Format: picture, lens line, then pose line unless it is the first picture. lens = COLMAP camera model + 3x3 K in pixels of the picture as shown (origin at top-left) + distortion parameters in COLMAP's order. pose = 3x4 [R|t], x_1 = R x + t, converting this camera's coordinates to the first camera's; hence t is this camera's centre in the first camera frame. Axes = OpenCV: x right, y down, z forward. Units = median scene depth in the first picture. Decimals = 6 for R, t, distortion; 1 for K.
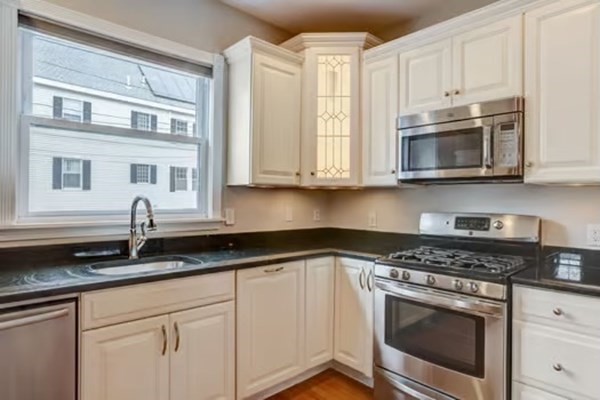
lens RADIAL K [[346.4, 0, 302.0], [0, 346.4, 201.6], [0, 0, 1]] dist [-0.056157, 0.017745]
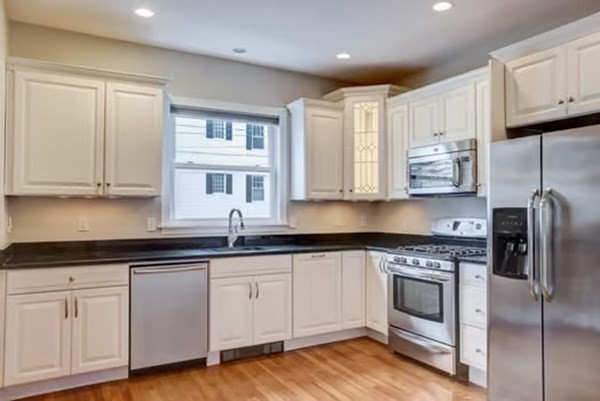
lens RADIAL K [[434.9, 0, 312.2], [0, 434.9, 206.7], [0, 0, 1]] dist [-0.032501, 0.009631]
pose [[0.977312, -0.012682, -0.211426, 0.263164], [0.009996, 0.999855, -0.013771, 0.005606], [0.211570, 0.011345, 0.977297, -0.765945]]
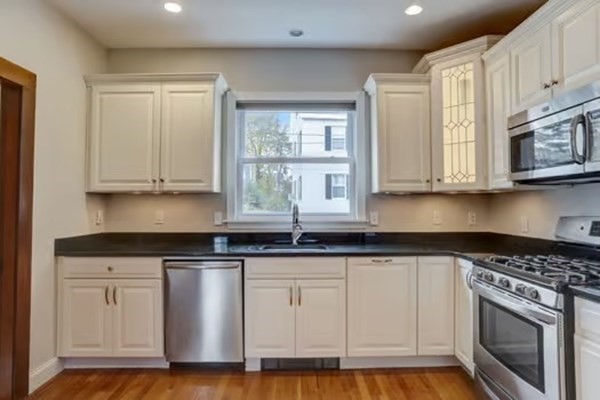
lens RADIAL K [[346.4, 0, 305.4], [0, 346.4, 202.5], [0, 0, 1]] dist [-0.056157, 0.017745]
pose [[0.743652, -0.019357, -0.668287, 0.474171], [0.006387, 0.999741, -0.021851, 0.011515], [0.668537, 0.011982, 0.743583, -0.088517]]
